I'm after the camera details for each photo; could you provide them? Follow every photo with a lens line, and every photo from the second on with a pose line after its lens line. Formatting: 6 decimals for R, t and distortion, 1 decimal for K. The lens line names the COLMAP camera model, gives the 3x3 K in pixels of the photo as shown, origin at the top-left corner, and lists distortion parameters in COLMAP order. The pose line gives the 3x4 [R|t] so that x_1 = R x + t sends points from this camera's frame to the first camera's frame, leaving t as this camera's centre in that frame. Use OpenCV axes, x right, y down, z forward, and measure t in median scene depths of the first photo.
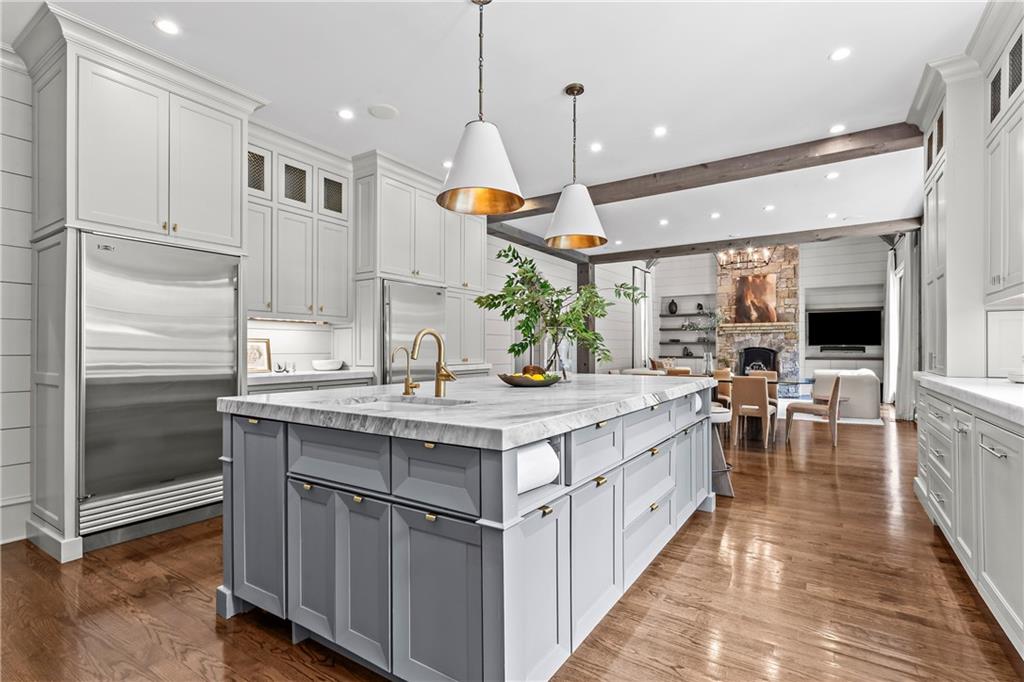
lens RADIAL K [[486.3, 0, 516.8], [0, 486.3, 349.5], [0, 0, 1]] dist [0.003615, 0.000598]
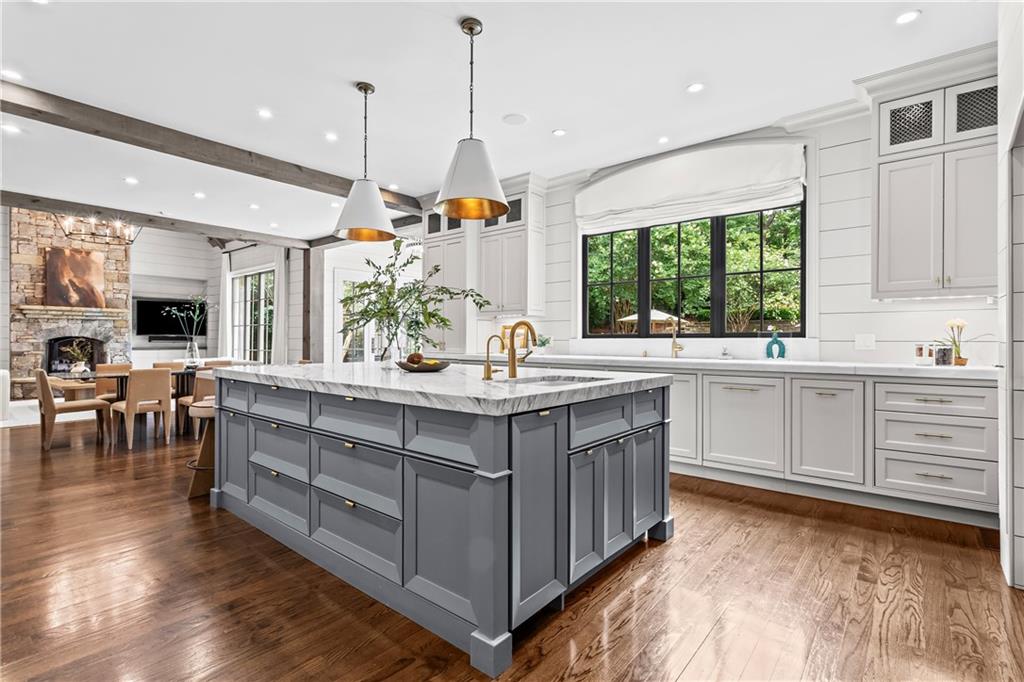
lens RADIAL K [[486.3, 0, 519.4], [0, 486.3, 338.5], [0, 0, 1]] dist [0.003615, 0.000598]
pose [[0.113087, 0.007060, 0.993560, -0.250405], [-0.003490, 0.999971, -0.006708, 0.001715], [-0.993579, -0.002709, 0.113108, 0.158853]]
